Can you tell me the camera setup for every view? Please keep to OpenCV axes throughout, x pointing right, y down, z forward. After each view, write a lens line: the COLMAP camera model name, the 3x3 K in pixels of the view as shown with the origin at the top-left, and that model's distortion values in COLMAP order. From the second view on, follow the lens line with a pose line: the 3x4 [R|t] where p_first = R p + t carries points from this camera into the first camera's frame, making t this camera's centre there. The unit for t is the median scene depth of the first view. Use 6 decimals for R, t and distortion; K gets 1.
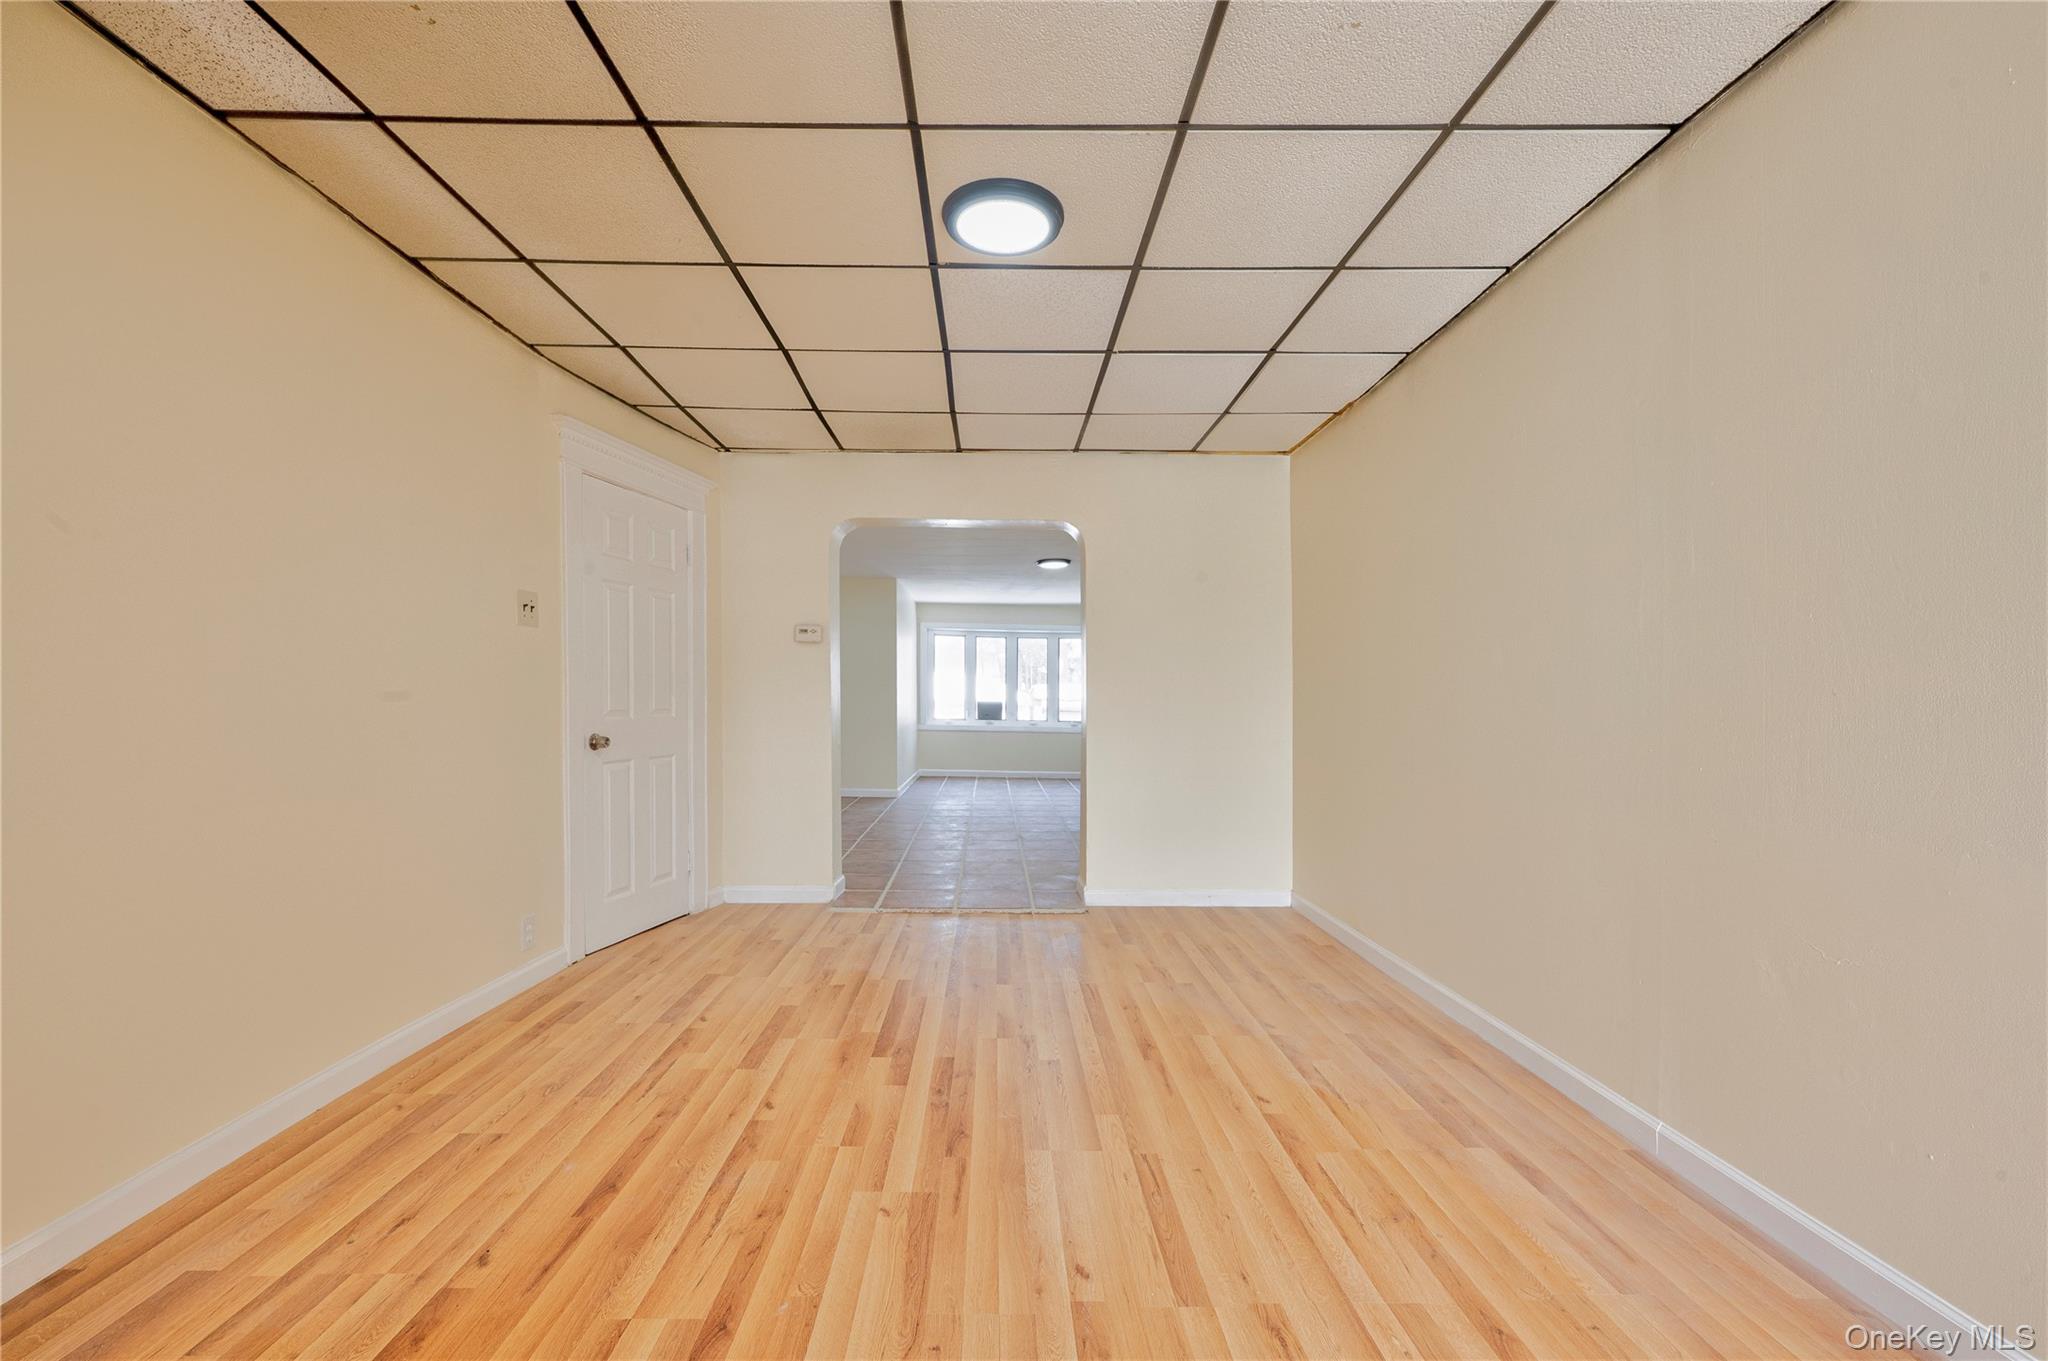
lens RADIAL K [[817.5, 0, 1024.0], [0, 817.5, 680.5], [0, 0, 1]] dist [-0.000230, 0.000094]
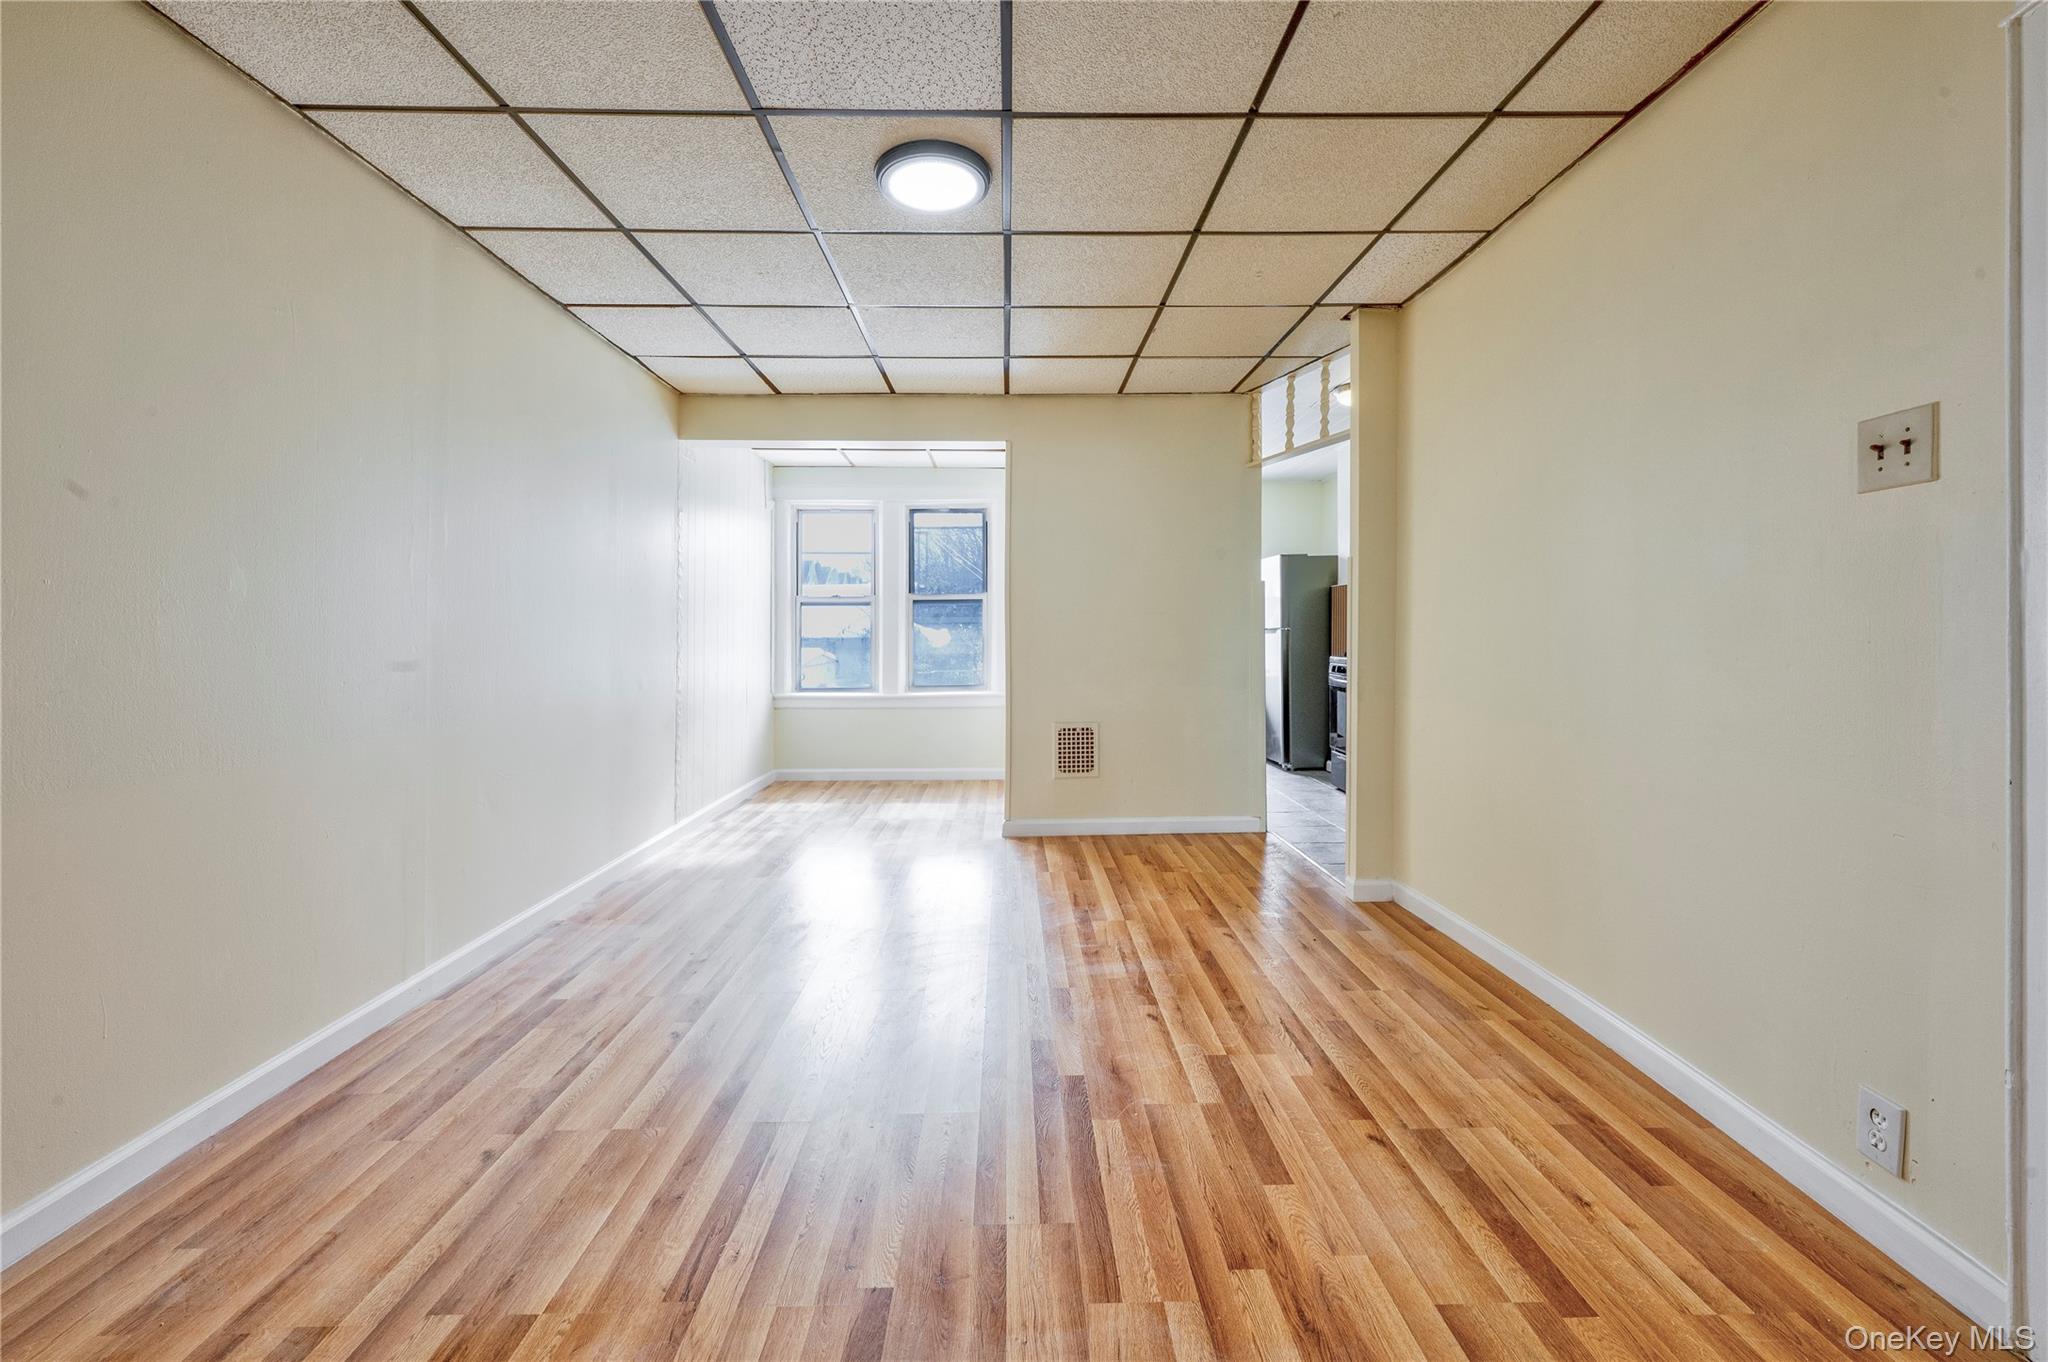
lens RADIAL K [[842.6, 0, 1031.6], [0, 842.6, 644.8], [0, 0, 1]] dist [0.000336, 0.000395]
pose [[-0.999955, 0.000466, 0.009449, -0.145307], [0.000384, 0.999963, -0.008642, 0.037010], [-0.009453, -0.008638, -0.999918, 1.881045]]
